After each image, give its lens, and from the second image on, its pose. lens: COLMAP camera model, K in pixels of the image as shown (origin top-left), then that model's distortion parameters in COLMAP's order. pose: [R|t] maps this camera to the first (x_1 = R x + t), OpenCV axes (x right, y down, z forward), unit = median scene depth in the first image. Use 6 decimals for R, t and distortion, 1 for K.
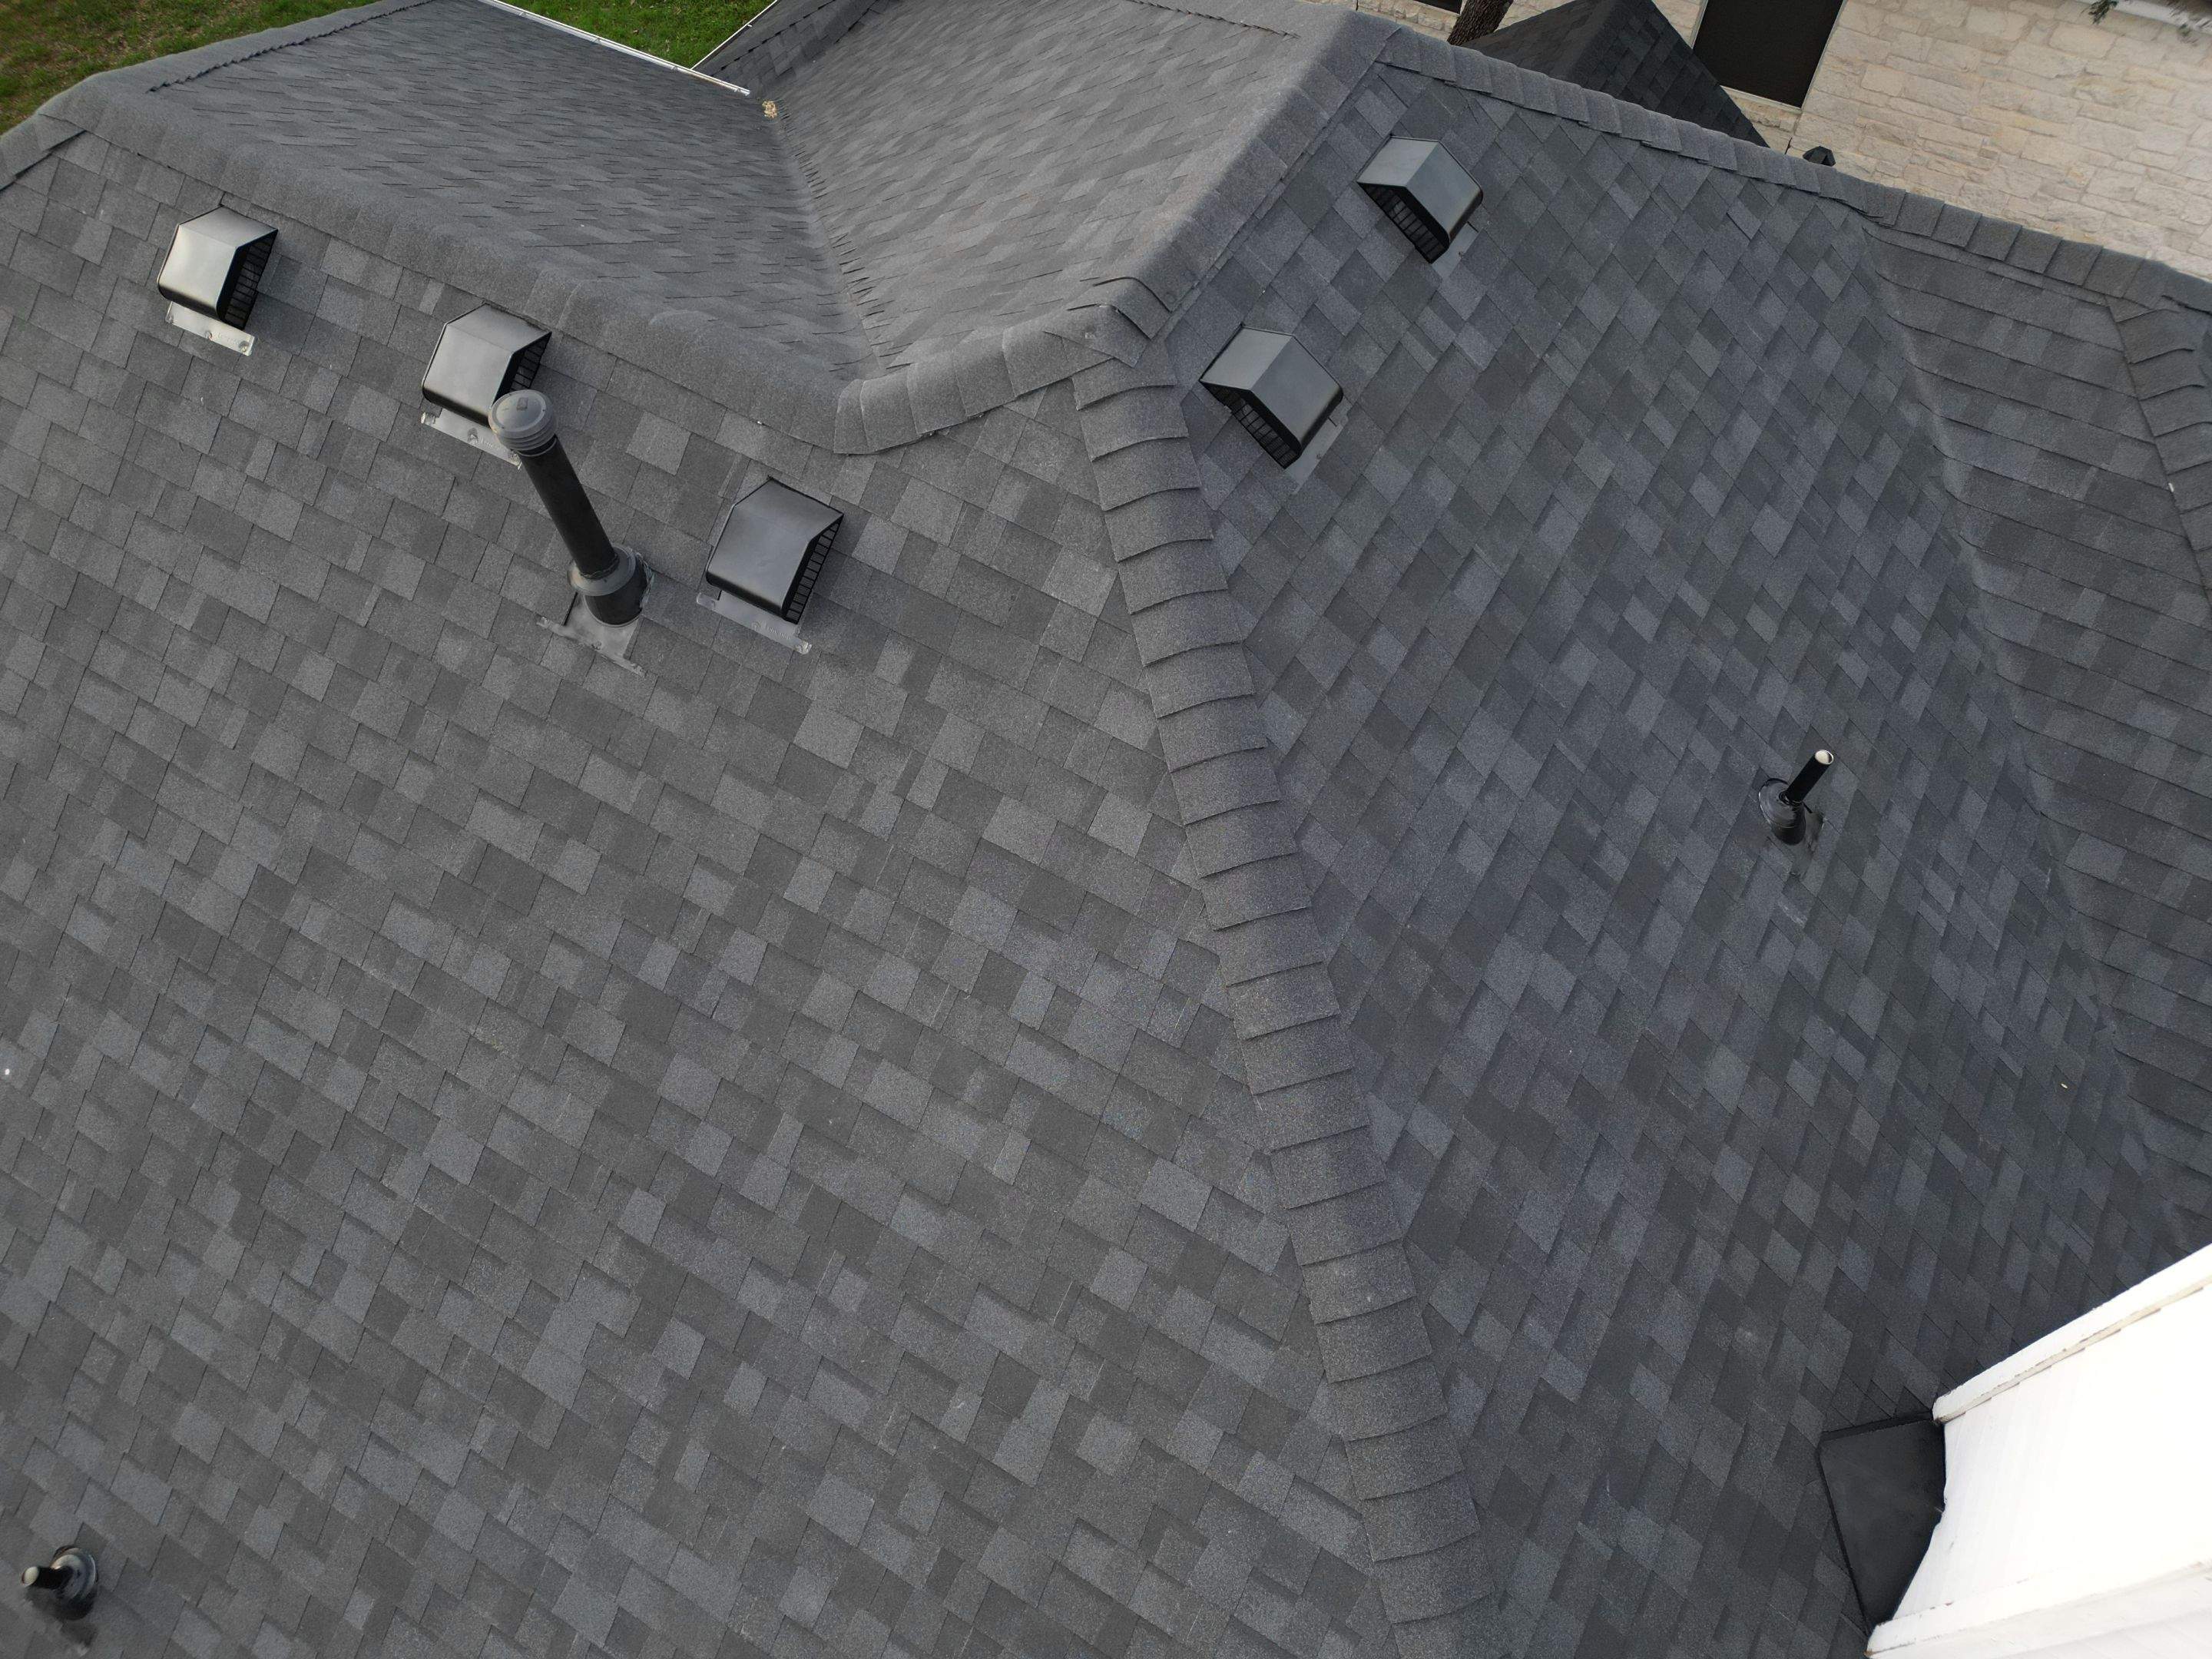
lens RADIAL K [[1545.0, 0, 1102.9], [0, 1545.0, 825.4], [0, 0, 1]] dist [0.068578, -0.062872]
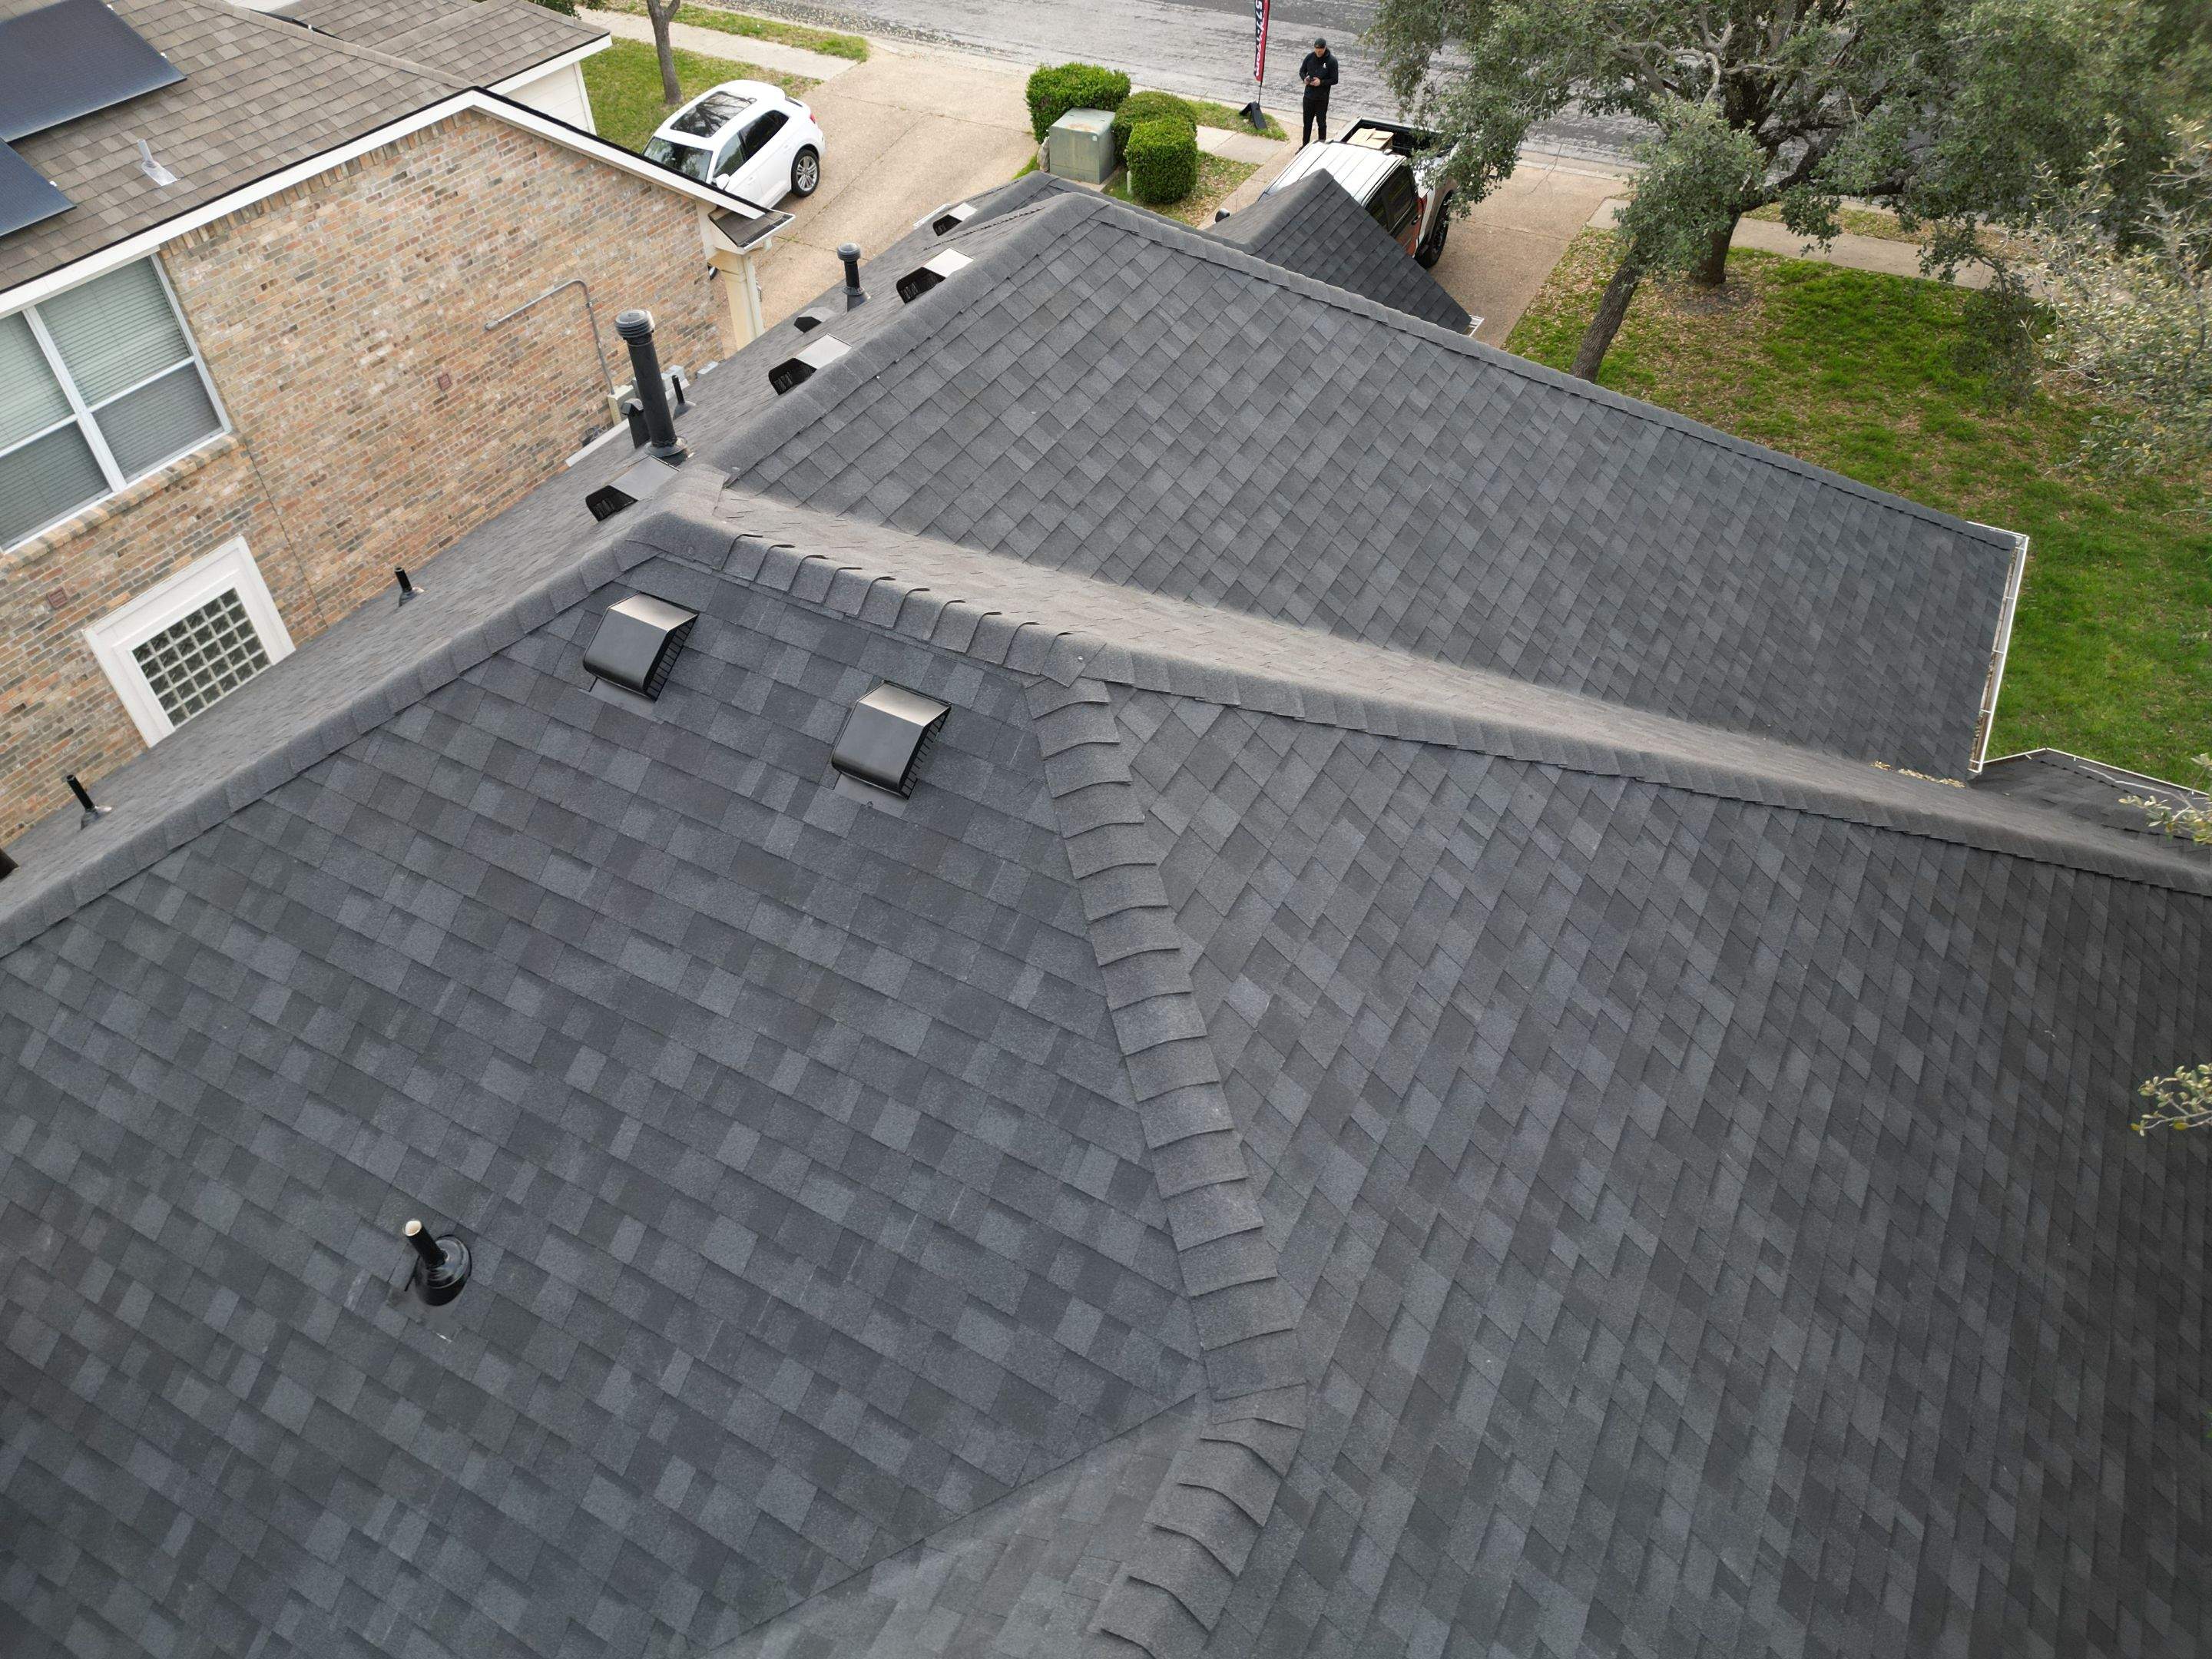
lens RADIAL K [[1539.8, 0, 1107.6], [0, 1539.8, 828.1], [0, 0, 1]] dist [0.077343, -0.075609]
pose [[0.032116, 0.711452, -0.702000, 0.995982], [-0.834883, 0.405236, 0.372497, -0.898725], [0.549490, 0.574125, 0.606994, 0.475438]]
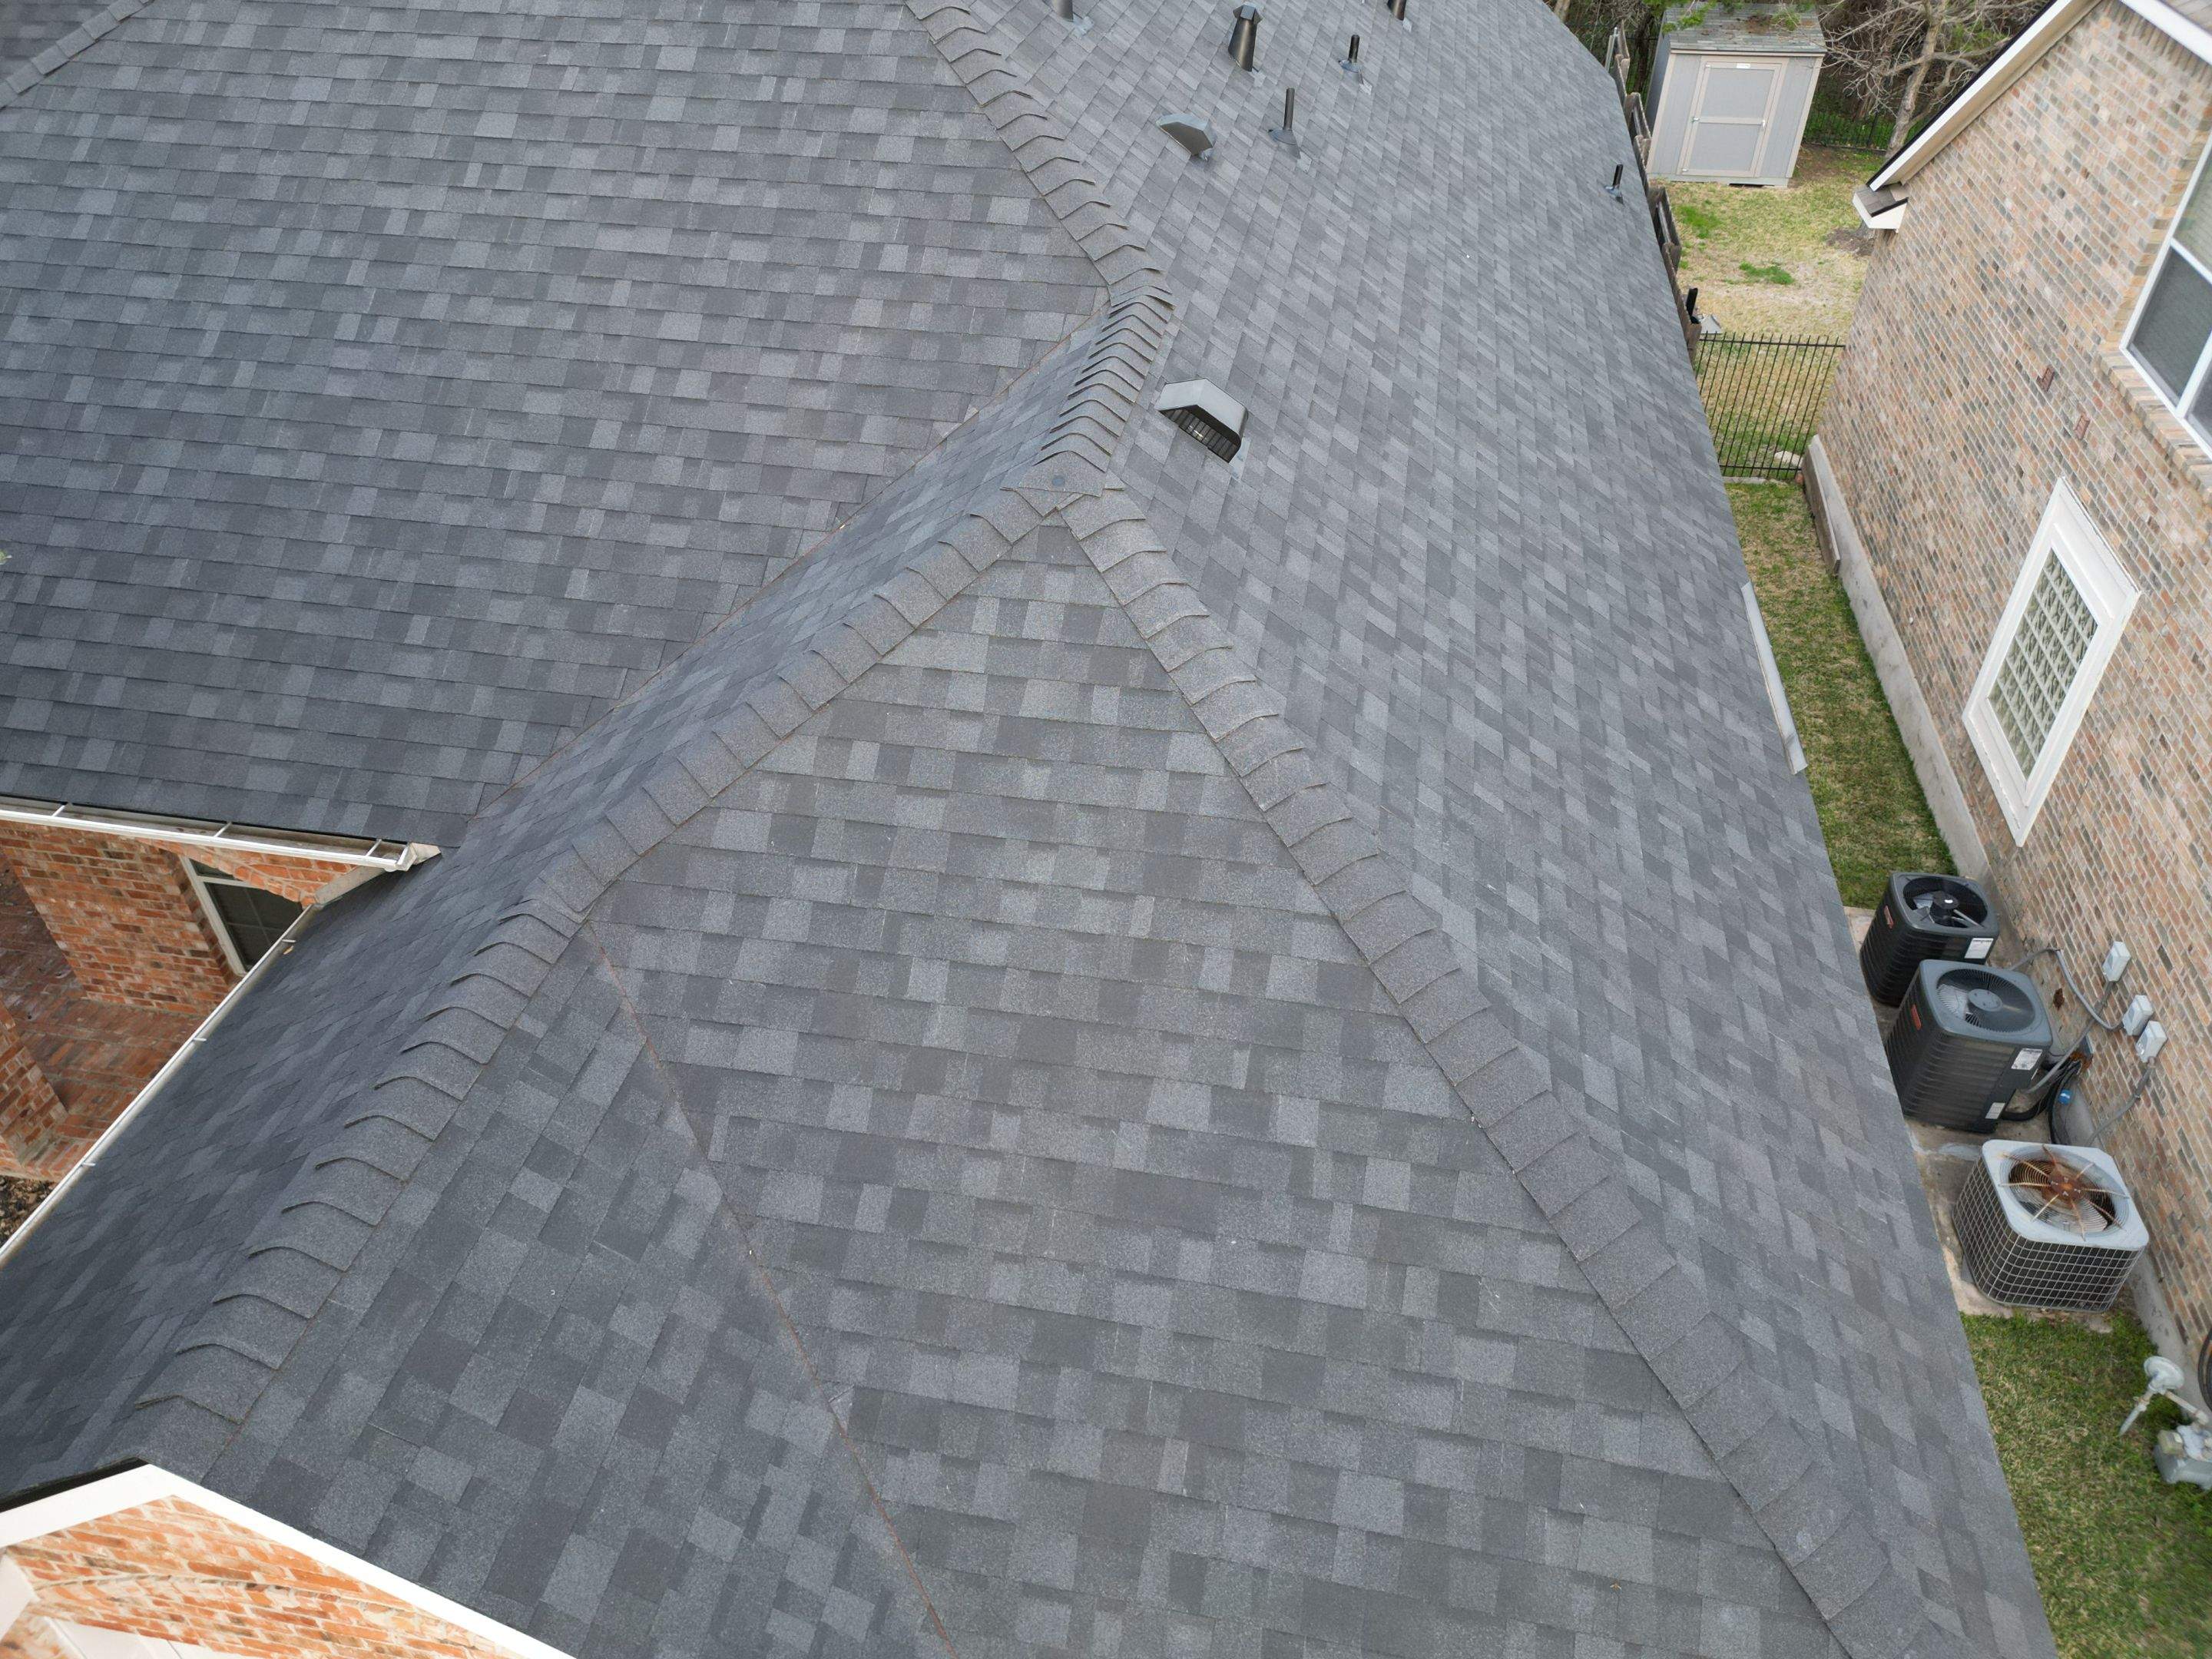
lens RADIAL K [[1539.8, 0, 1099.7], [0, 1539.8, 832.5], [0, 0, 1]] dist [0.077343, -0.075609]
pose [[-0.335038, -0.575304, 0.746174, -2.834395], [0.793729, 0.254386, 0.552524, -0.733089], [-0.507685, 0.777376, 0.371406, 1.238015]]
